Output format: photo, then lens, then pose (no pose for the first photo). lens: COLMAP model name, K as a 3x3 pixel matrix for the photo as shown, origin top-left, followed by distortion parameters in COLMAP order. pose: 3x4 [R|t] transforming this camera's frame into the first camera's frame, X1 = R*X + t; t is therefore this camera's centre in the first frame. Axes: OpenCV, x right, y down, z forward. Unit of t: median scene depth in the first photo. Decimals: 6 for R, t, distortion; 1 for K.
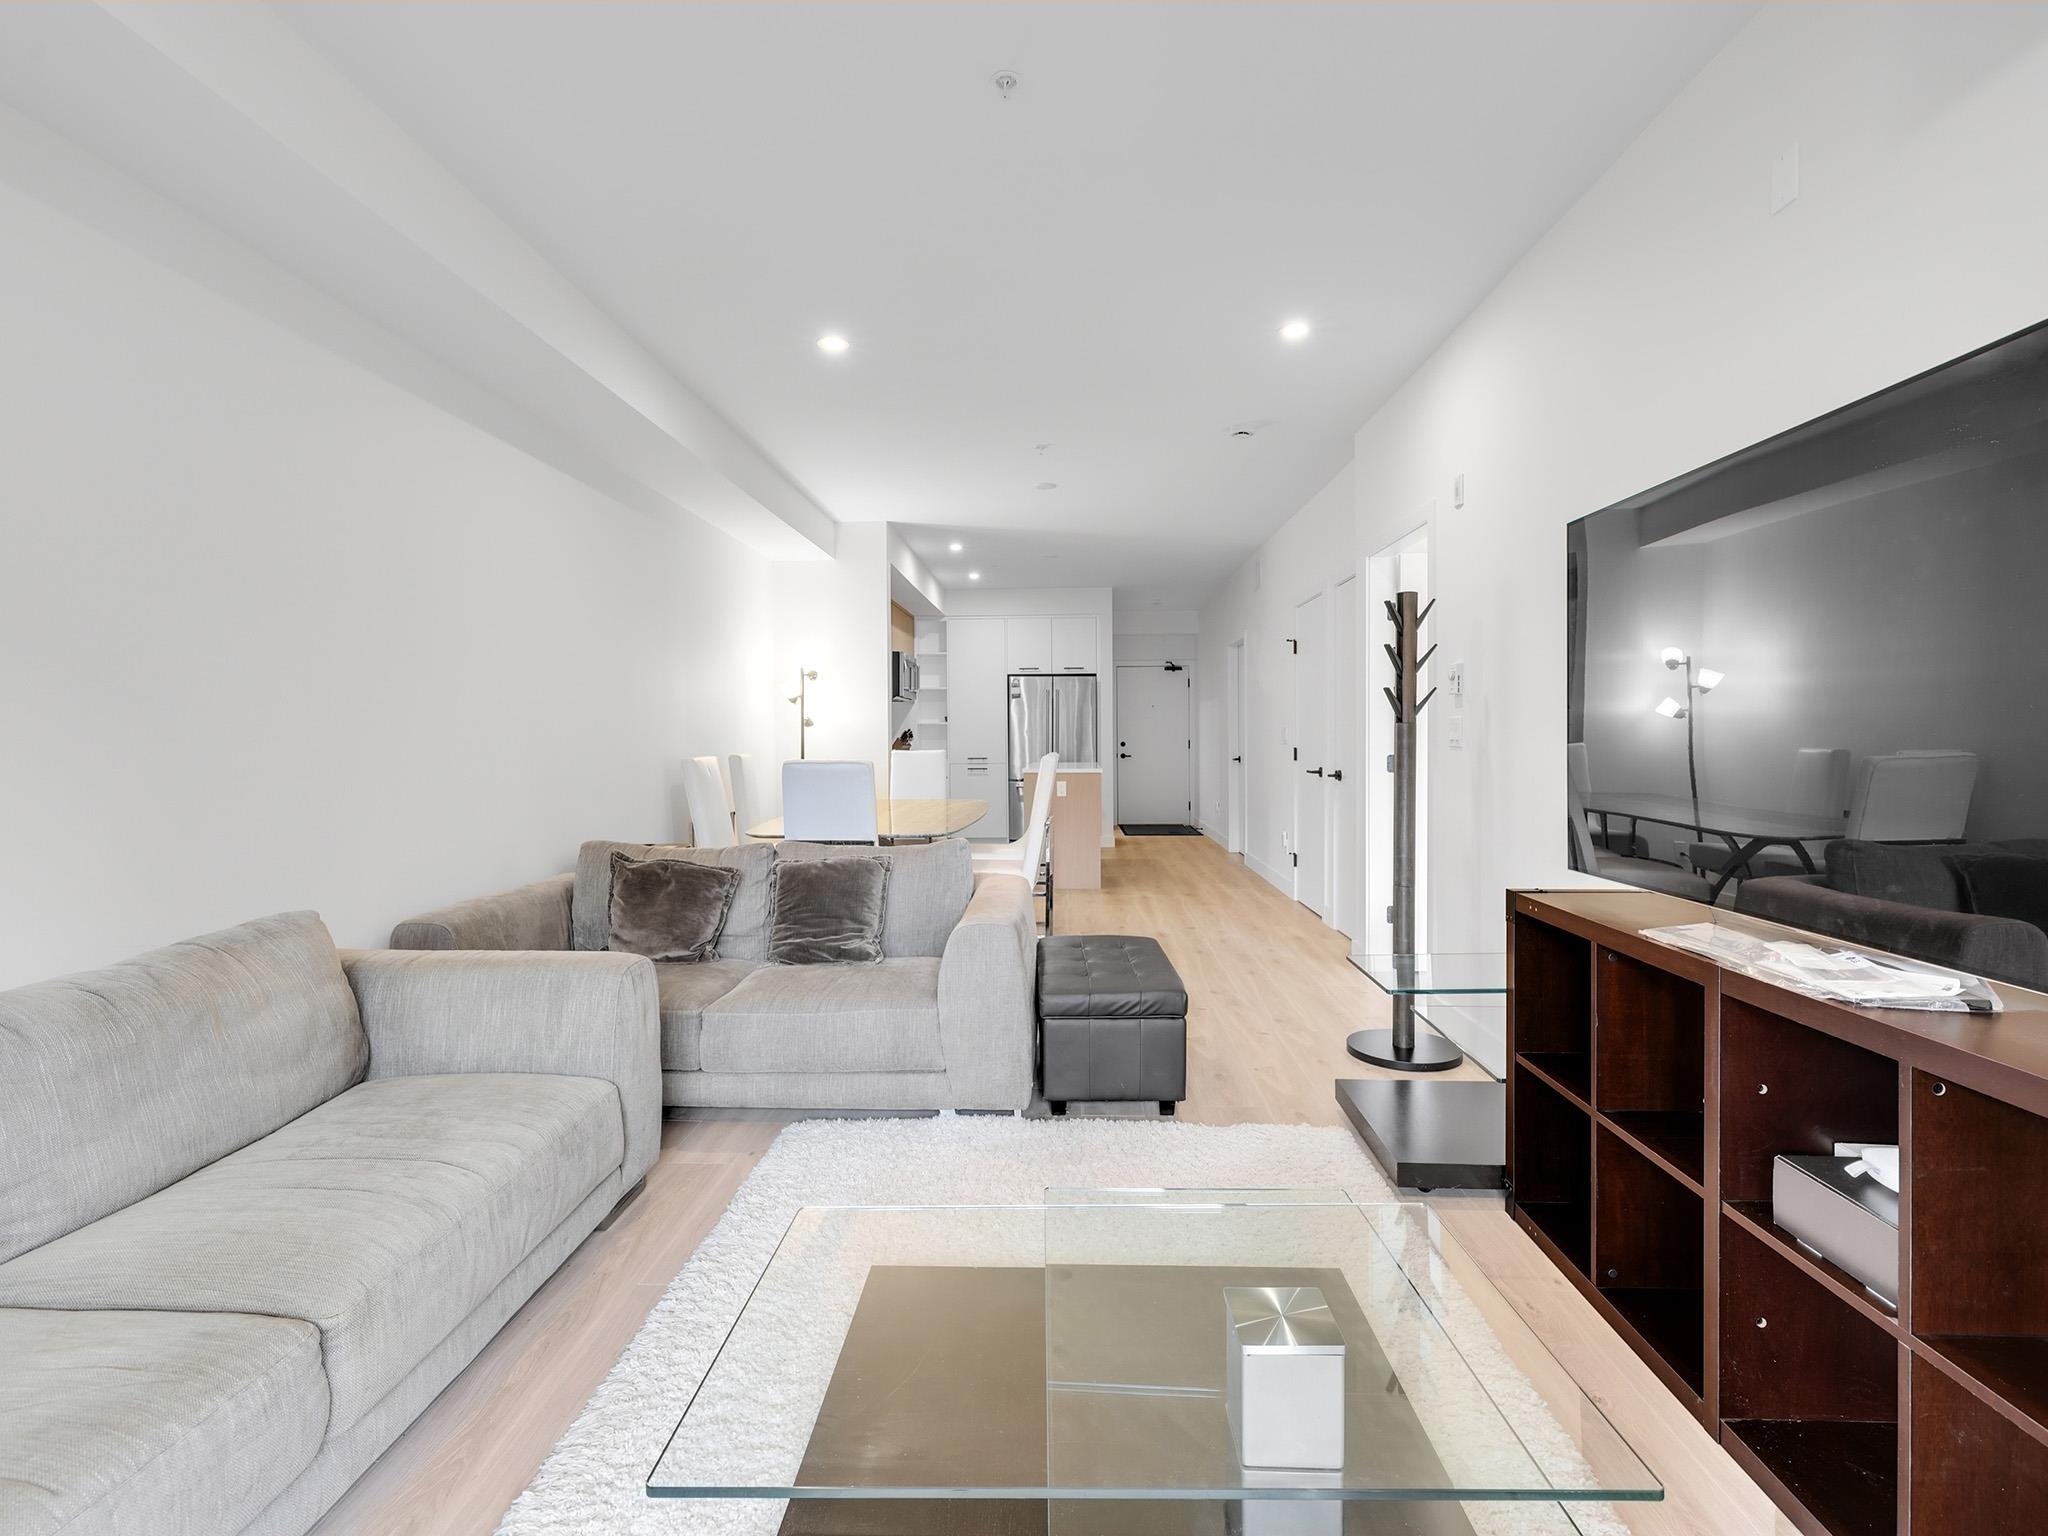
lens RADIAL K [[968.6, 0, 1015.0], [0, 968.6, 746.6], [0, 0, 1]] dist [-0.001162, 0.000643]
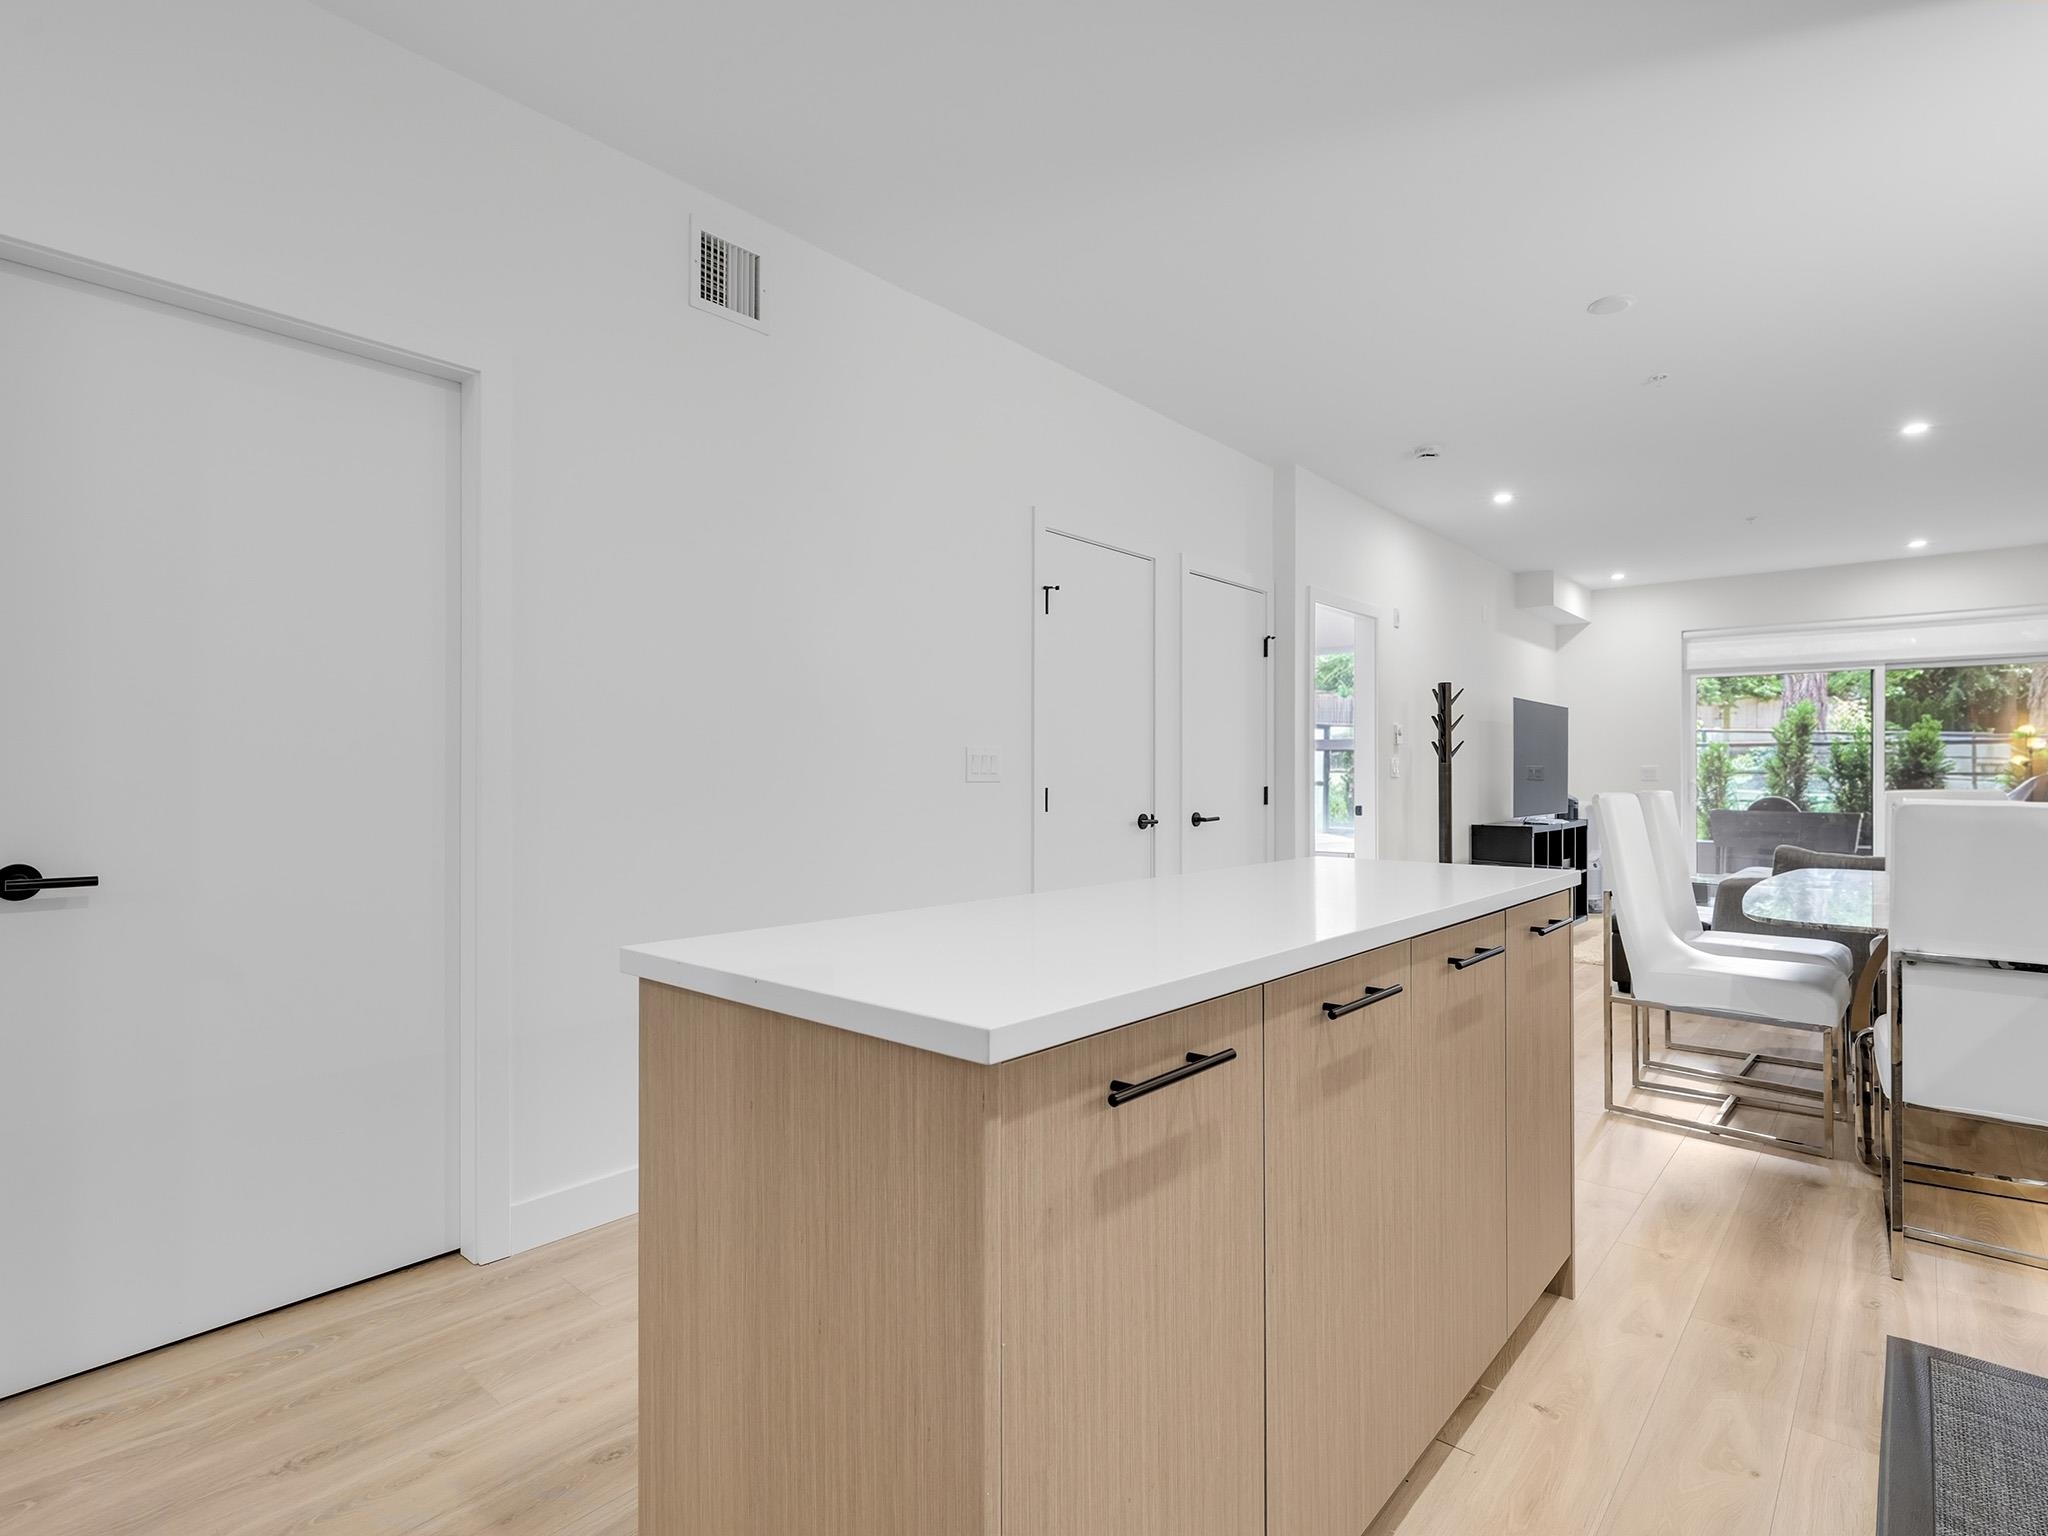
lens RADIAL K [[1024.8, 0, 1030.1], [0, 1024.8, 768.0], [0, 0, 1]] dist [-0.004603, 0.001402]
pose [[-0.788945, 0.006594, 0.614428, -0.054644], [0.006638, 0.999976, -0.002208, -0.007245], [-0.614428, 0.002337, -0.788970, 1.497349]]
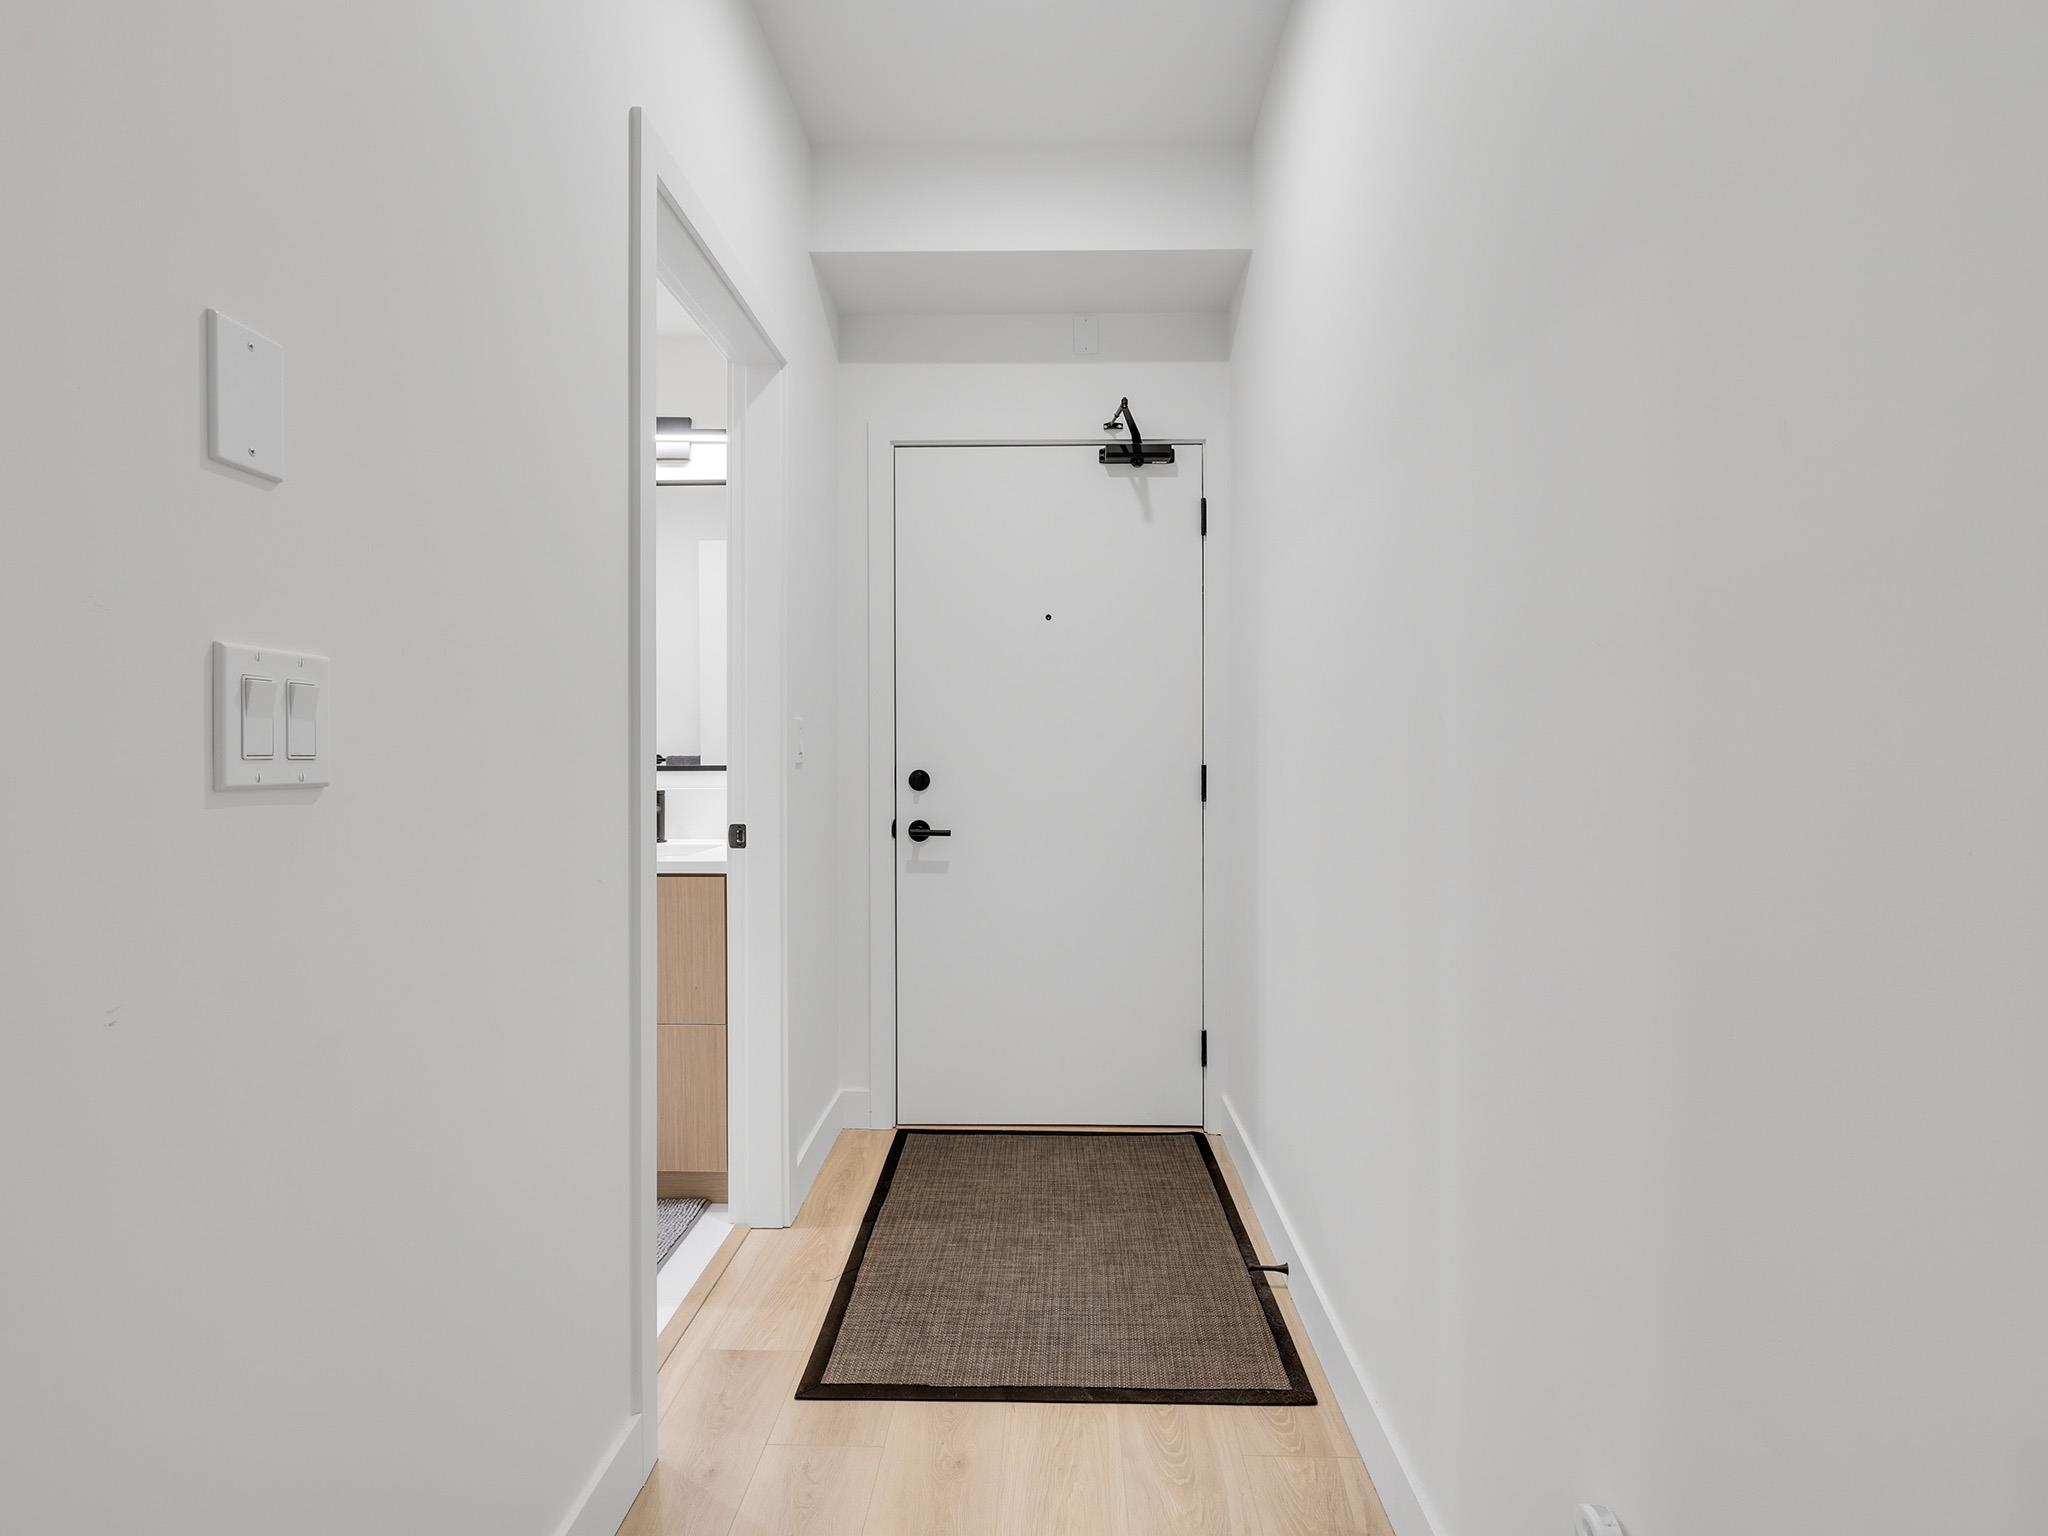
lens RADIAL K [[990.3, 0, 1021.0], [0, 990.3, 762.4], [0, 0, 1]] dist [0.004658, -0.001464]
pose [[0.999774, 0.009008, 0.019243, 0.245806], [-0.008963, 0.999957, -0.002442, -0.011292], [-0.019264, 0.002269, 0.999812, 1.426613]]
